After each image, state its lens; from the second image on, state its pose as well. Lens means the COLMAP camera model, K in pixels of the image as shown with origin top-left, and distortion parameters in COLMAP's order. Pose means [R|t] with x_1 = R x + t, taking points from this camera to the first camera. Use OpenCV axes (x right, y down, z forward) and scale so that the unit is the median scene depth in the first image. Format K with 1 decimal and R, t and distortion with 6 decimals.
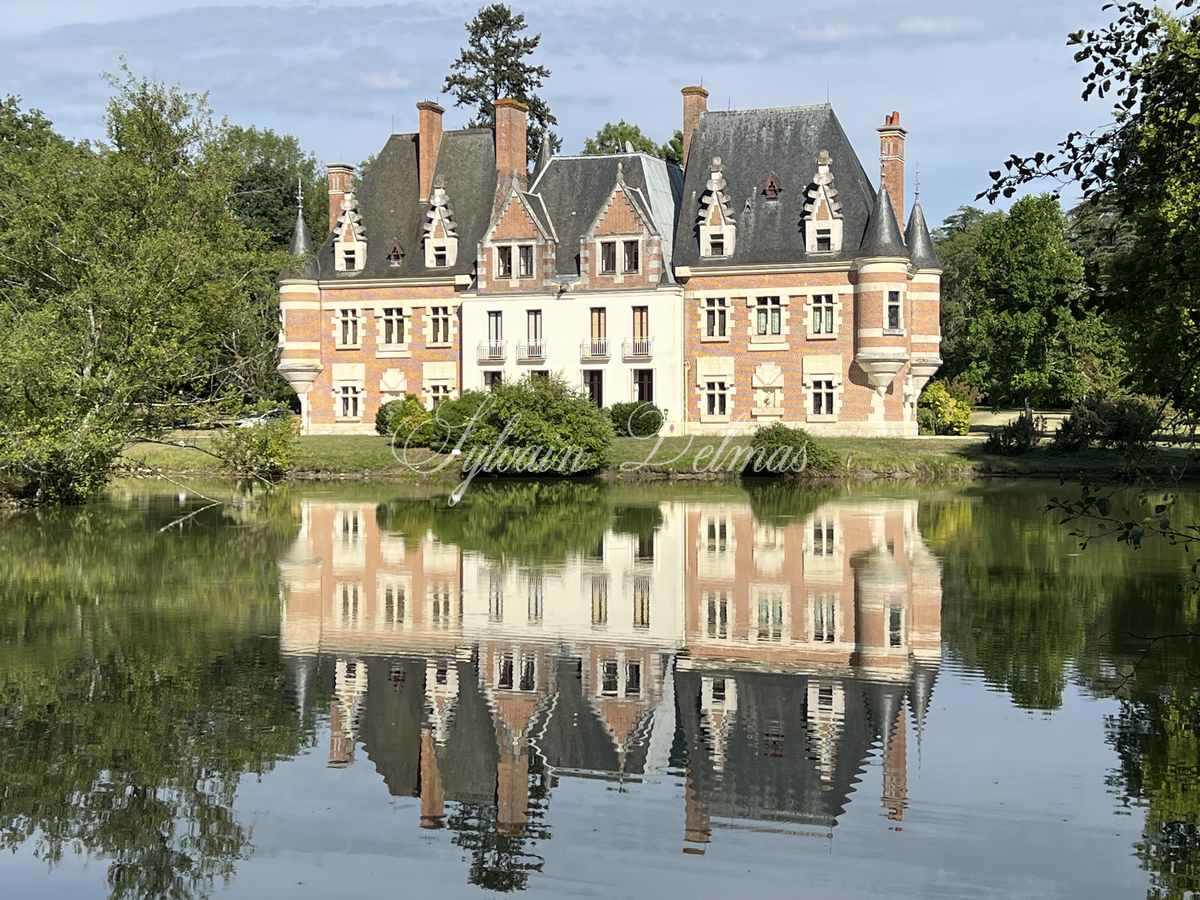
lens RADIAL K [[1822.1, 0, 600.1], [0, 1822.1, 449.2], [0, 0, 1]] dist [0.056344, 0.000000]
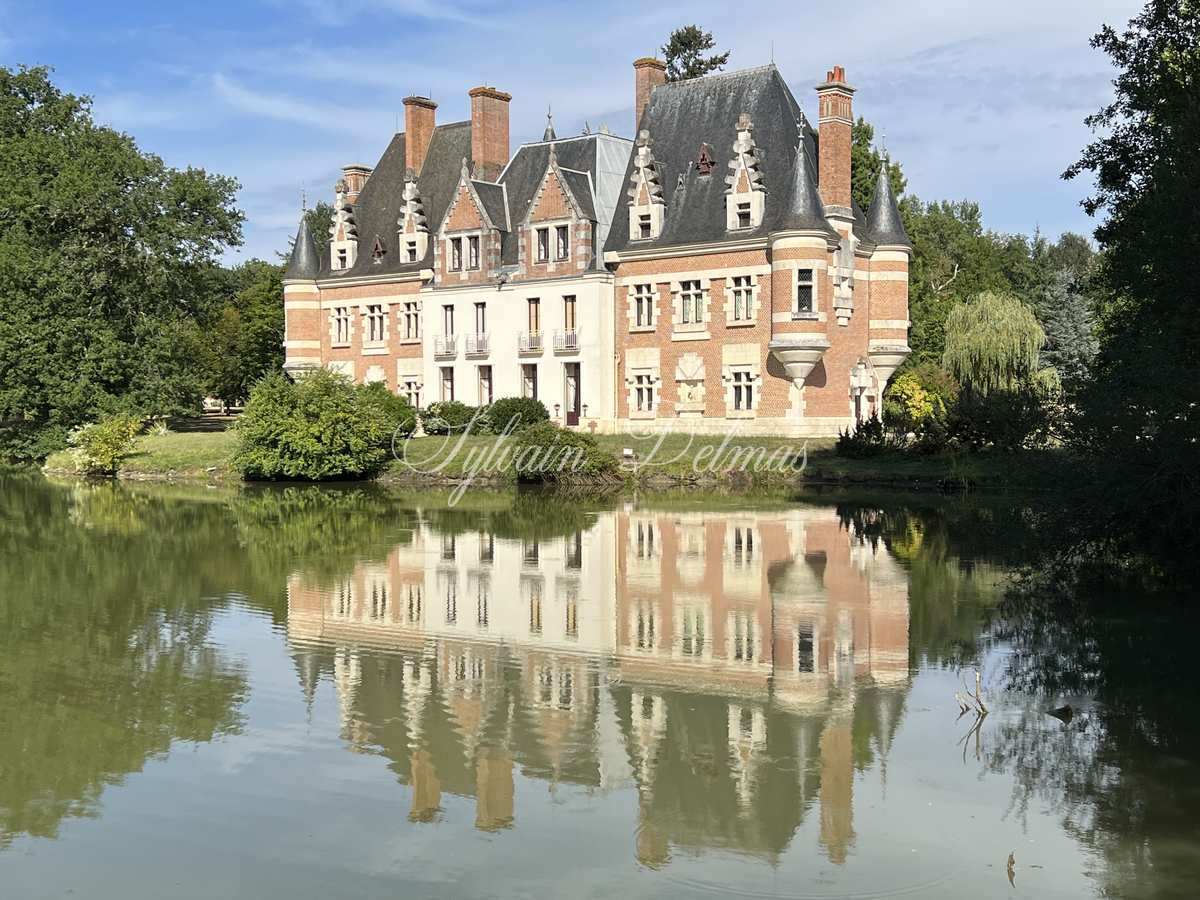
lens RADIAL K [[1462.3, 0, 601.0], [0, 1462.3, 473.2], [0, 0, 1]] dist [0.074888, 0.000000]
pose [[0.961826, 0.007258, -0.273566, 0.245026], [-0.000394, 0.999684, 0.025136, -0.005706], [0.273662, -0.024069, 0.961525, 0.275442]]
